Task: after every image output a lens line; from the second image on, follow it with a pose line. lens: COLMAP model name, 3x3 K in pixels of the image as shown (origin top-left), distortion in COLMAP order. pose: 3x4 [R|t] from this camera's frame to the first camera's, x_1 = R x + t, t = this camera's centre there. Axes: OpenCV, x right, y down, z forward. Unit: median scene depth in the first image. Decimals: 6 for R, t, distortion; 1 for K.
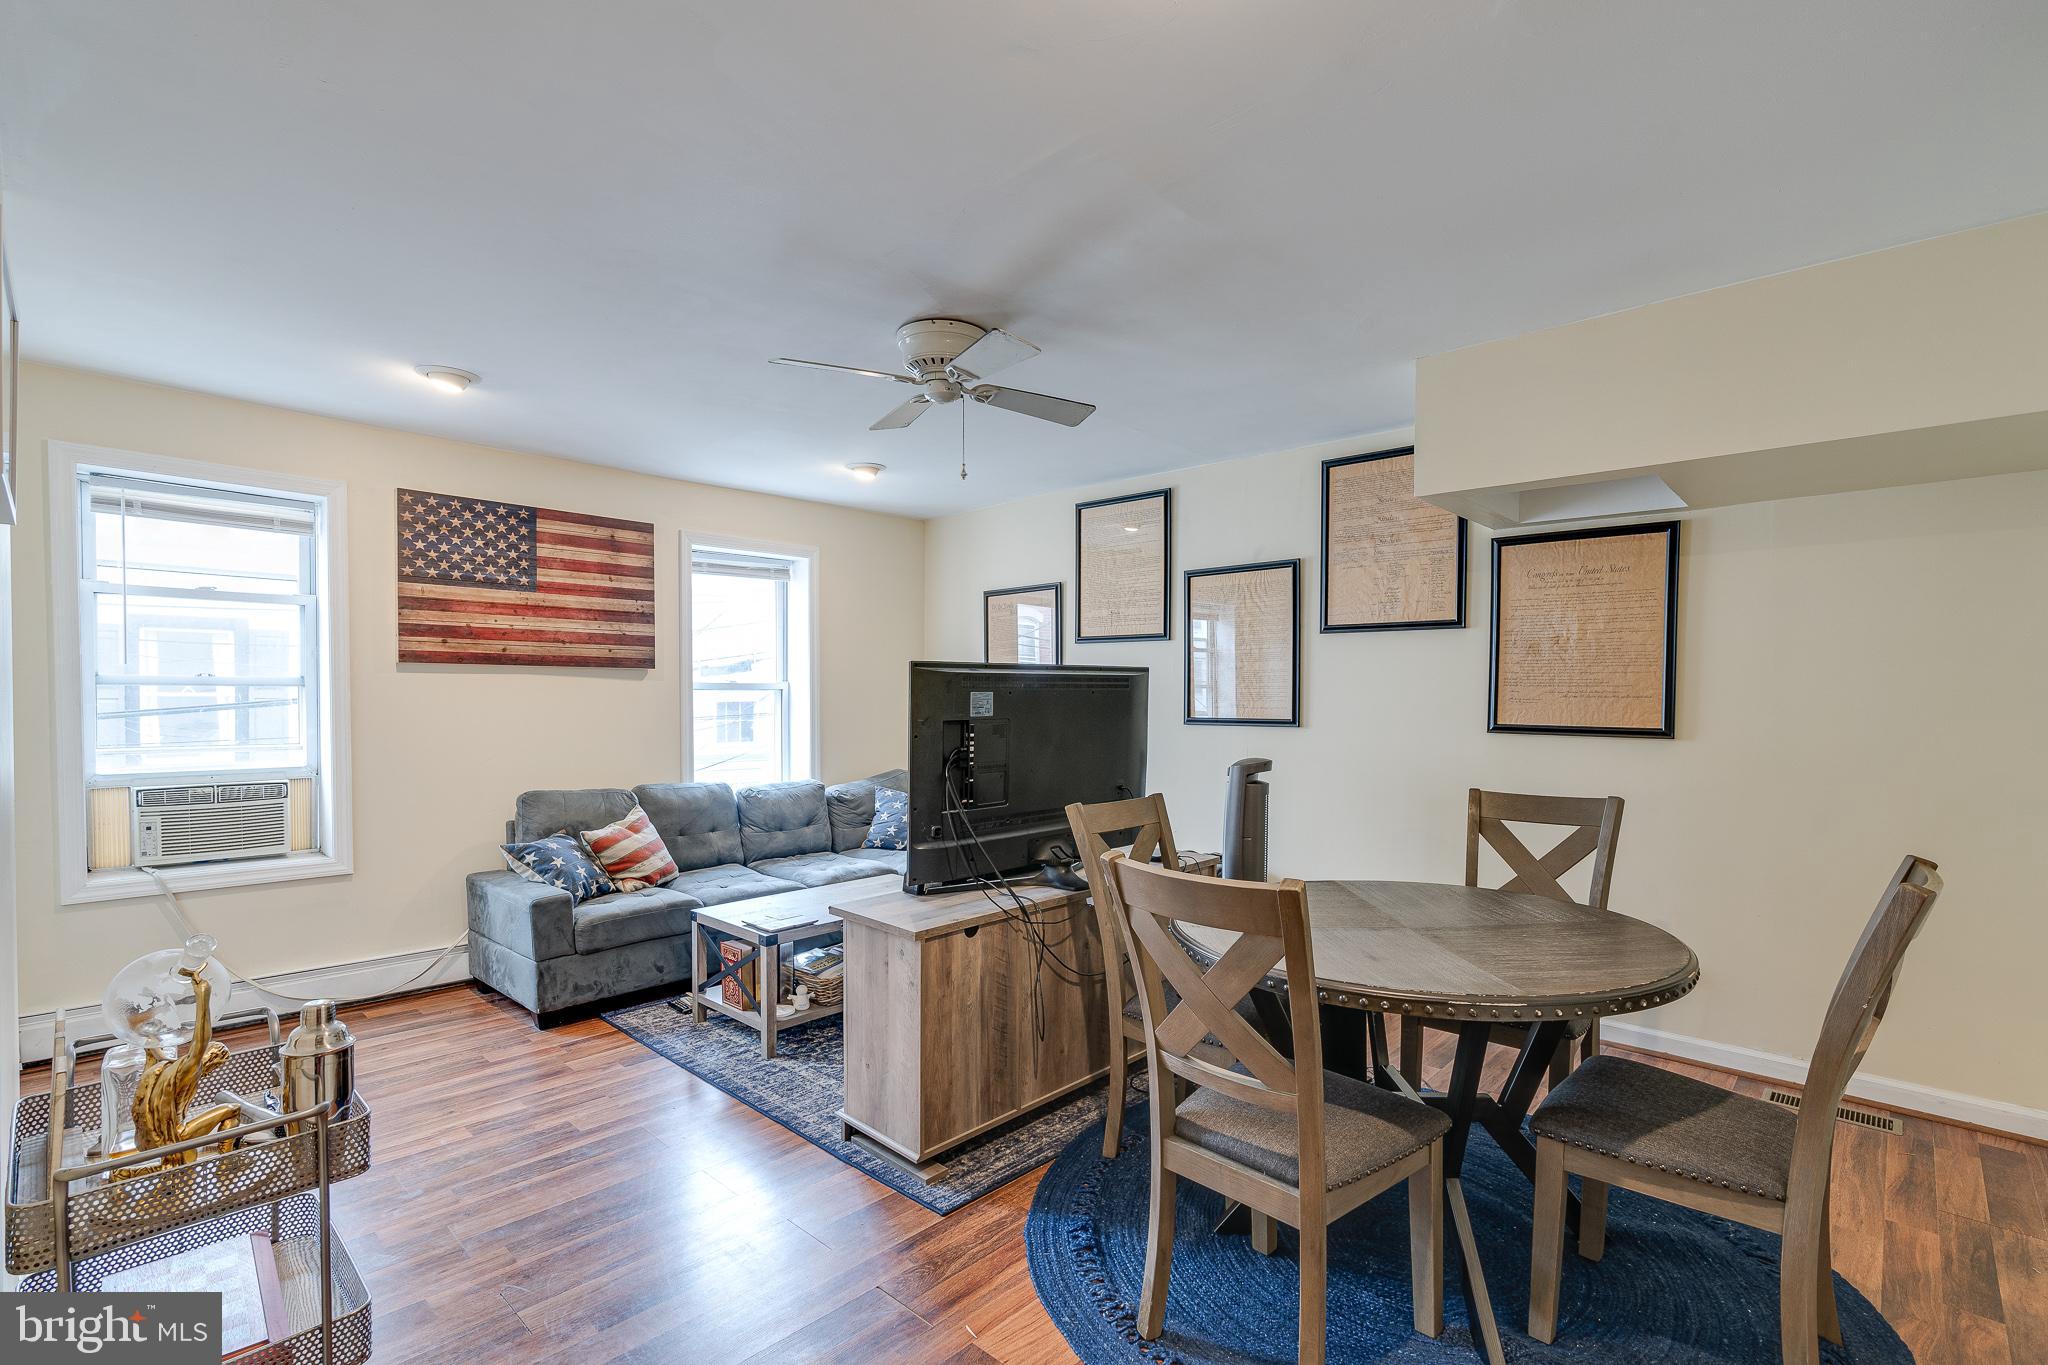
lens RADIAL K [[920.3, 0, 1021.5], [0, 920.3, 689.4], [0, 0, 1]] dist [-0.000170, 0.001095]
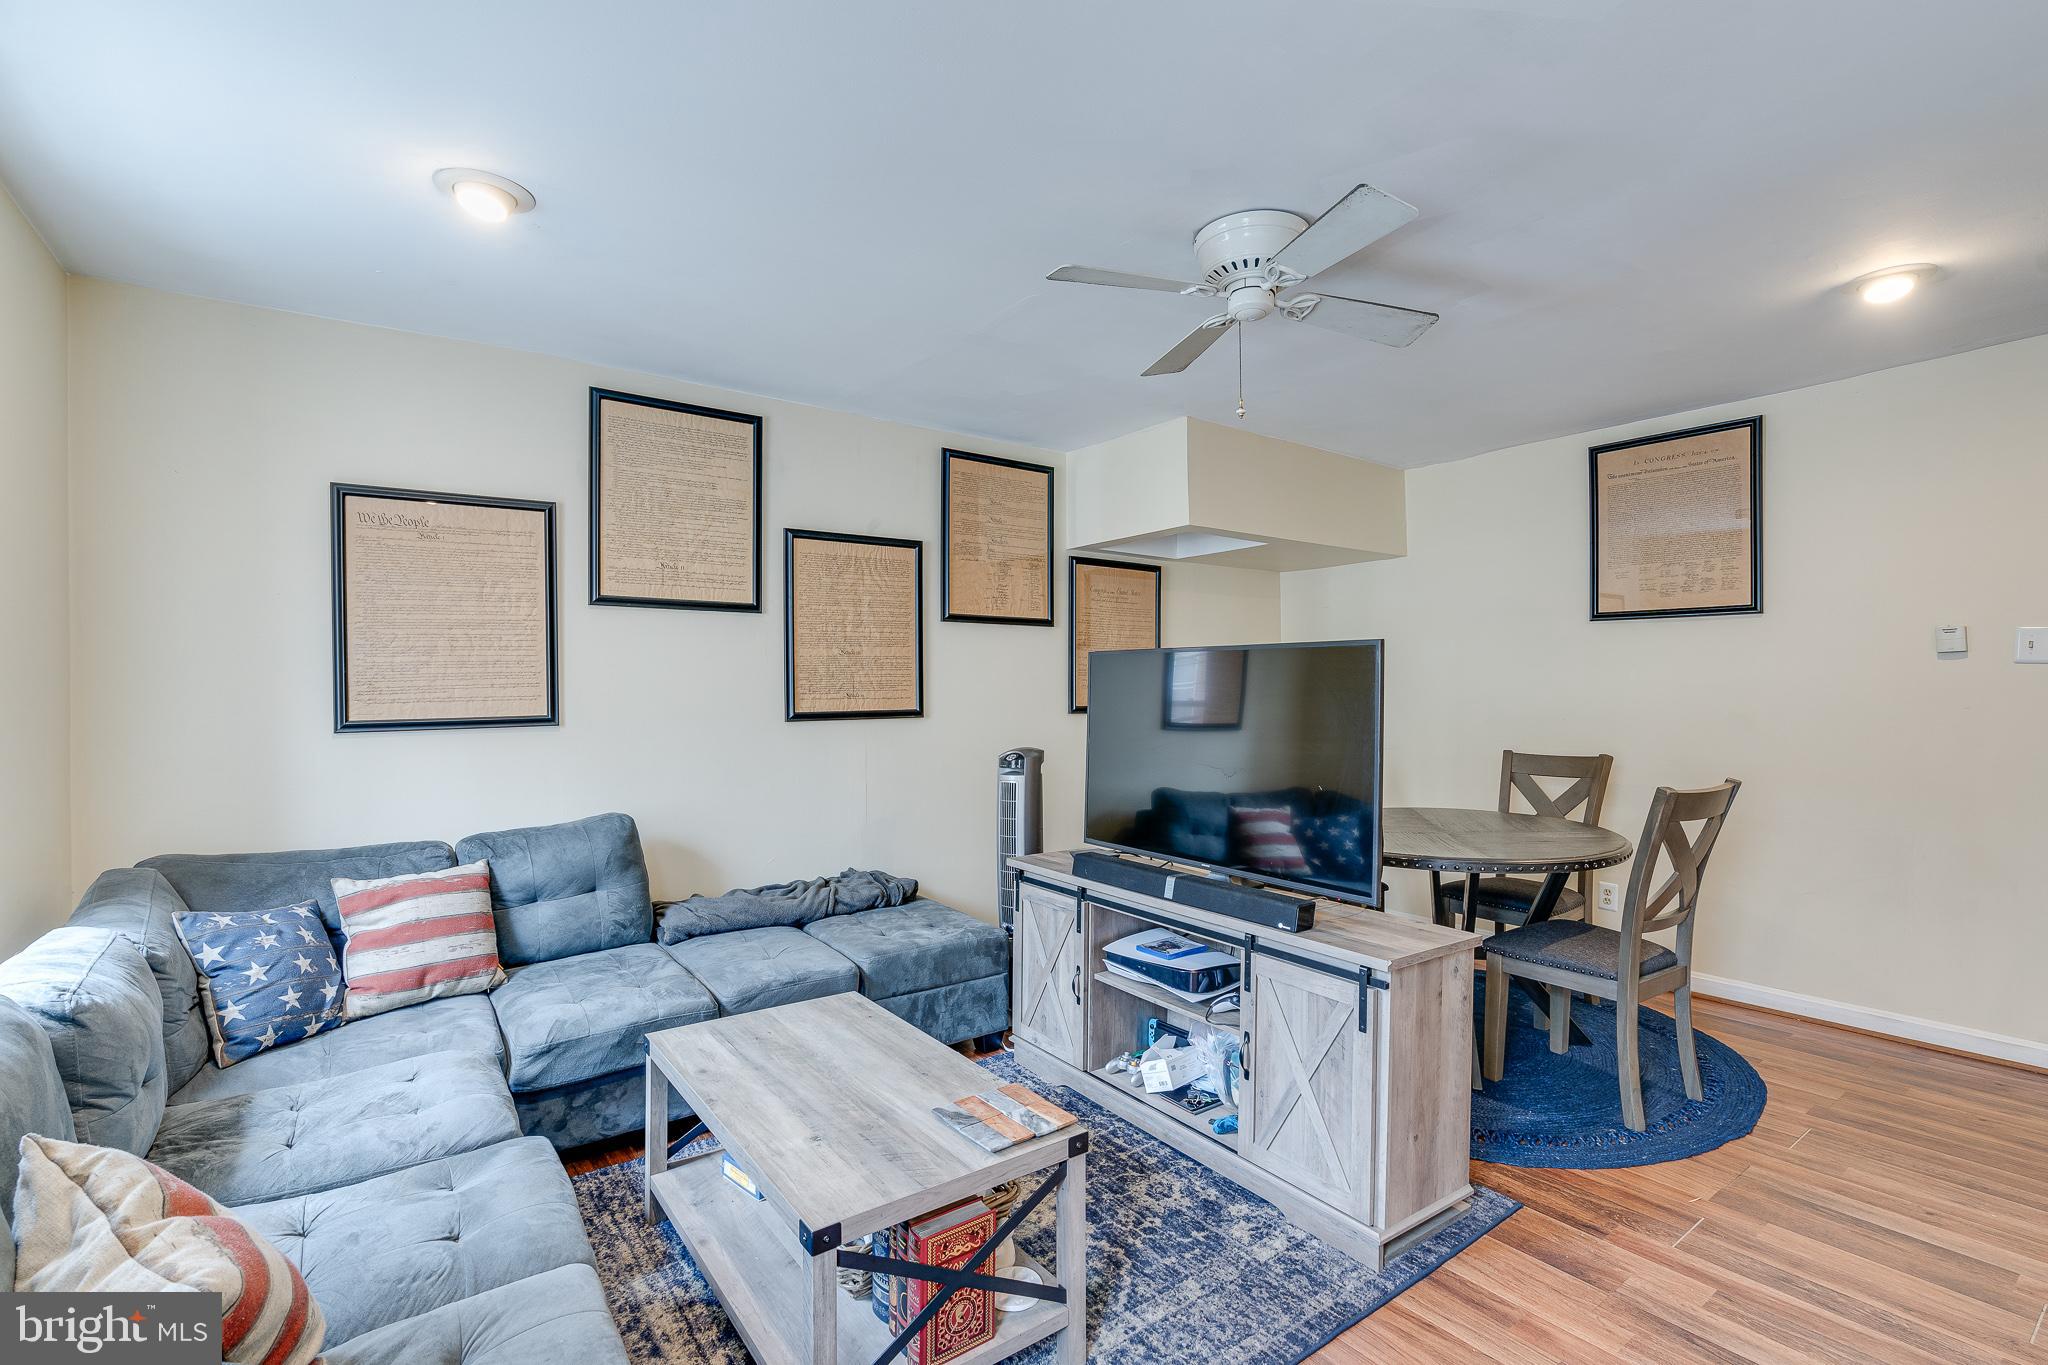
lens RADIAL K [[909.3, 0, 1024.0], [0, 909.3, 682.5], [0, 0, 1]] dist [0.000500, 0.000080]
pose [[0.196096, -0.002505, 0.980581, -0.619706], [0.002473, 0.999995, 0.002061, 0.004052], [-0.980582, 0.002021, 0.196101, 0.718063]]
